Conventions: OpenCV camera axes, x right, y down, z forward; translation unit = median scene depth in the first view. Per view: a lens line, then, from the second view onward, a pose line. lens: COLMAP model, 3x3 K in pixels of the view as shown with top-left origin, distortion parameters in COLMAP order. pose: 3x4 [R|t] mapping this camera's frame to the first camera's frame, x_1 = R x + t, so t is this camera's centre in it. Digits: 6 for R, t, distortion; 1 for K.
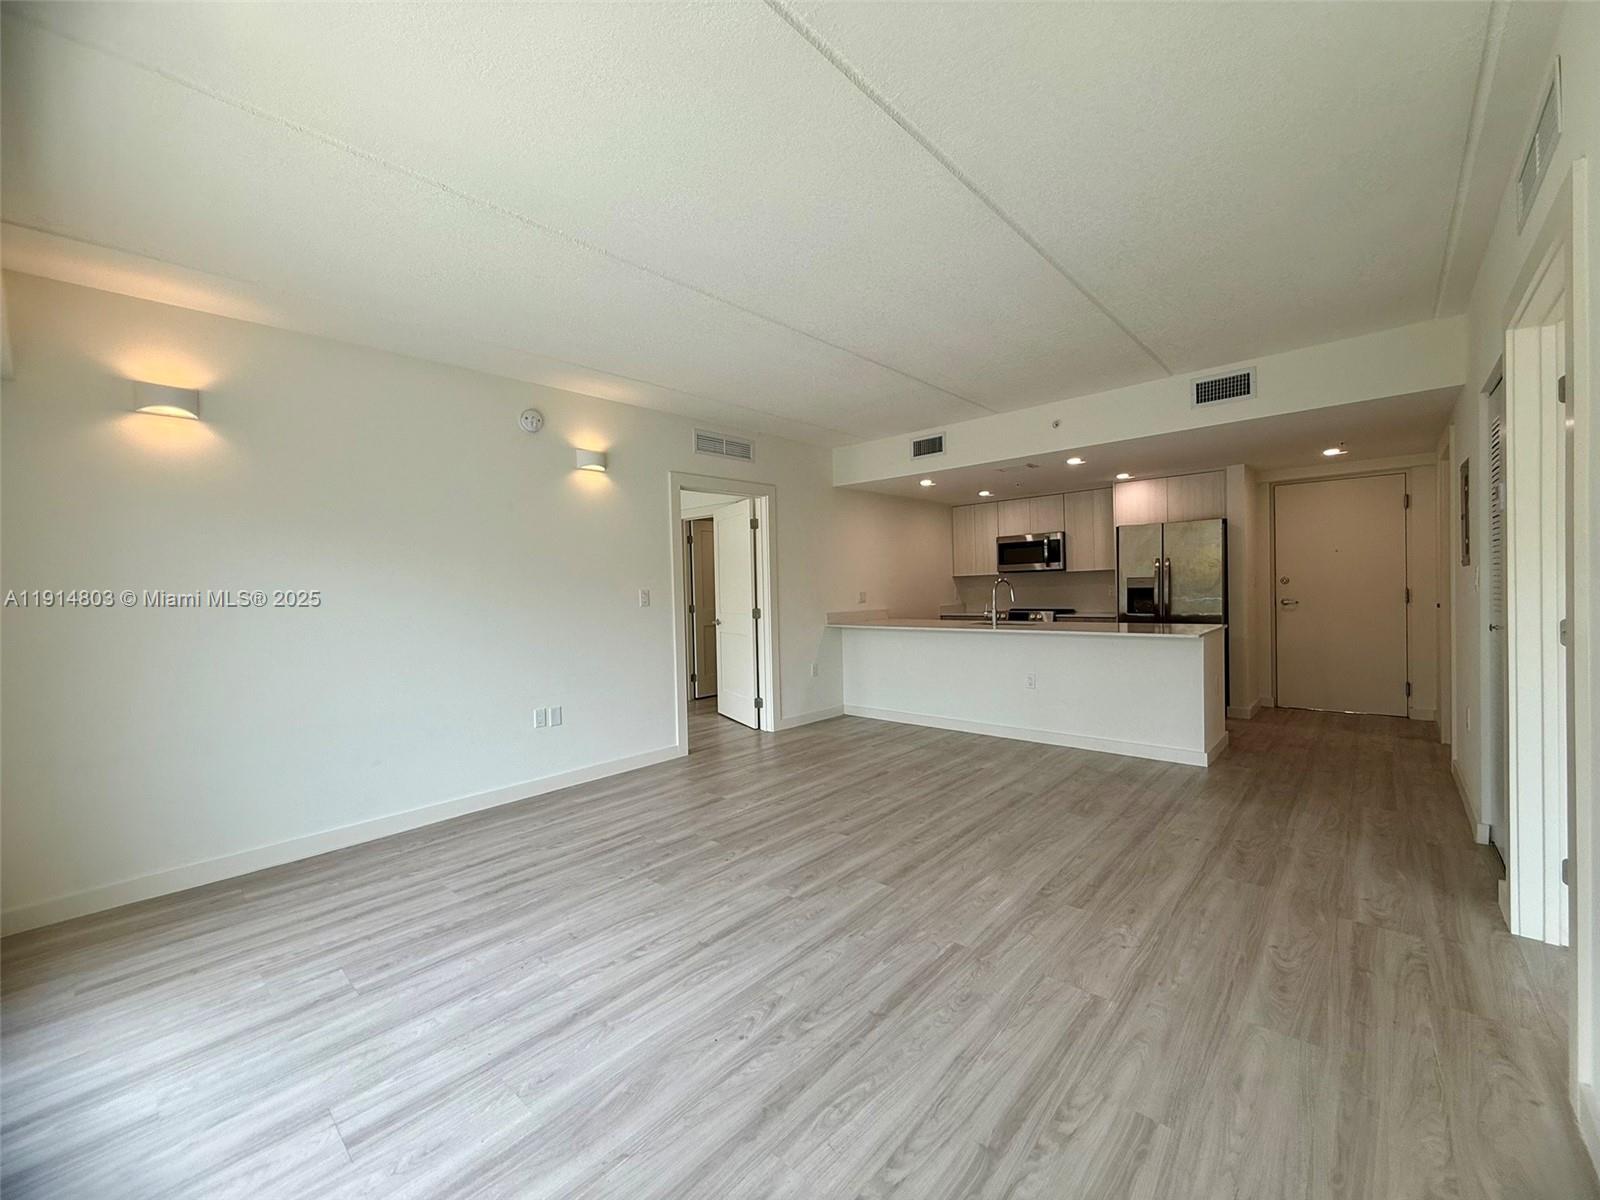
lens RADIAL K [[638.3, 0, 796.7], [0, 638.3, 591.5], [0, 0, 1]] dist [-0.001500, 0.000809]
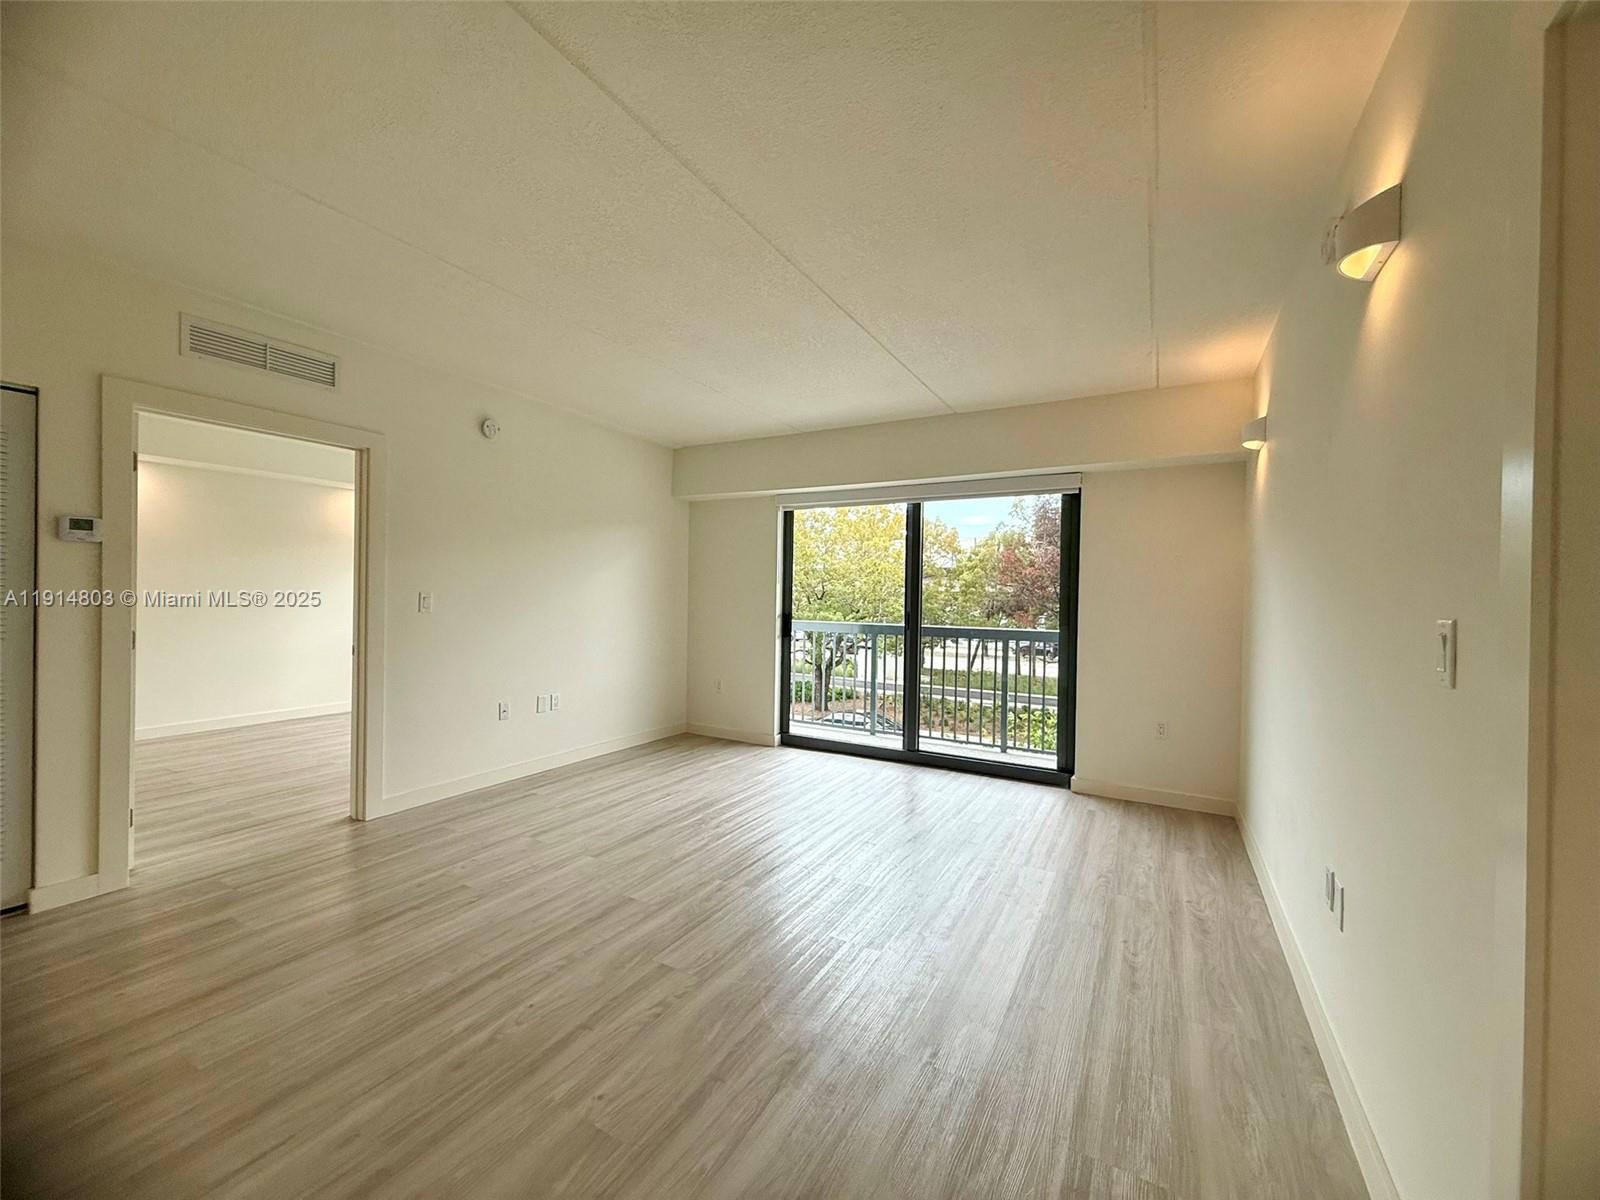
lens RADIAL K [[638.3, 0, 798.7], [0, 638.3, 598.2], [0, 0, 1]] dist [-0.001500, 0.000809]
pose [[-0.974022, 0.011922, -0.226139, 0.088218], [0.007986, 0.999800, 0.018311, -0.025568], [0.226312, 0.016029, -0.973923, 1.733014]]
